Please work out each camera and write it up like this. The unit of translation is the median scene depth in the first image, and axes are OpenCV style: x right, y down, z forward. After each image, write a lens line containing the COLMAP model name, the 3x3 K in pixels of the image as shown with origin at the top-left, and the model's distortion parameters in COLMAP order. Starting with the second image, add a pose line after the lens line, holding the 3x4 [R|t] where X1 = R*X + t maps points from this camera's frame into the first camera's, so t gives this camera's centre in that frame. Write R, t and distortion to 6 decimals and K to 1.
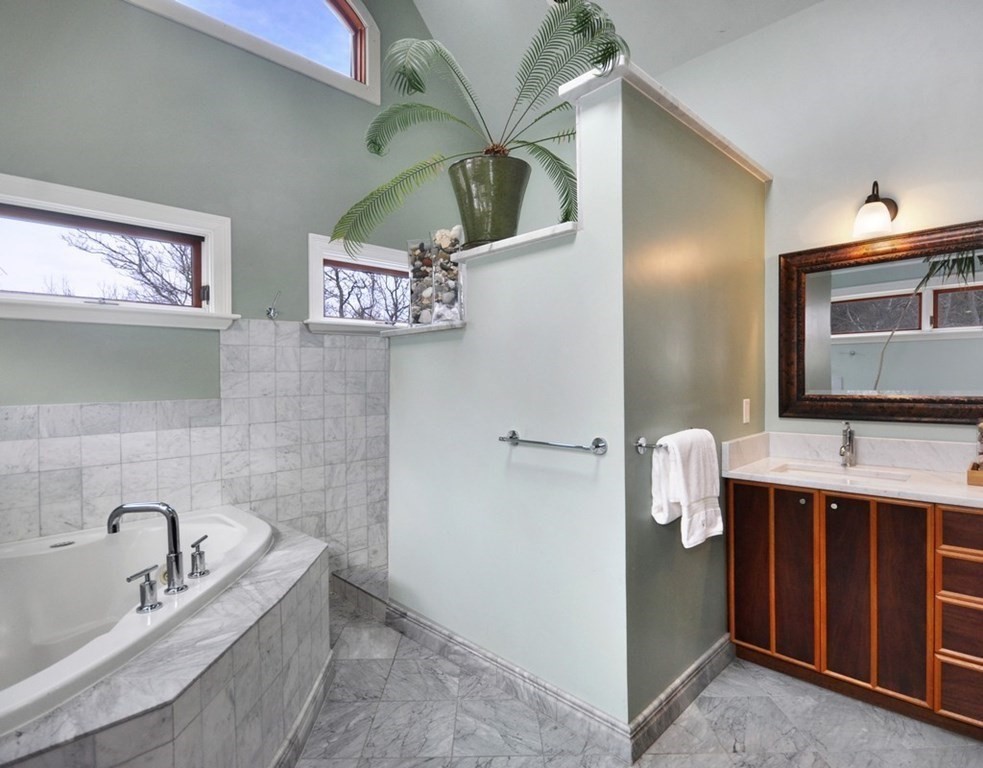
lens RADIAL K [[540.9, 0, 493.2], [0, 540.9, 370.0], [0, 0, 1]] dist [0.001386, 0.000081]
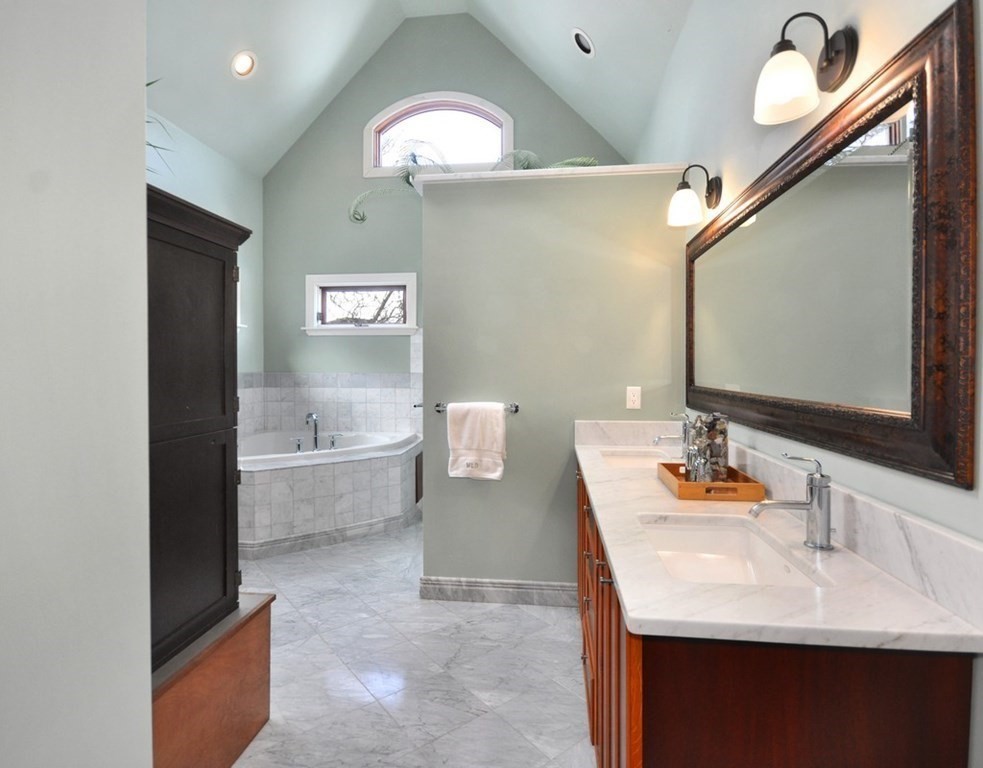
lens RADIAL K [[540.9, 0, 493.2], [0, 540.9, 370.0], [0, 0, 1]] dist [0.001386, 0.000081]
pose [[0.606904, 0.023602, -0.794424, 1.273033], [-0.007855, 0.999688, 0.023699, -0.004788], [0.794736, -0.008143, 0.606901, 0.140000]]
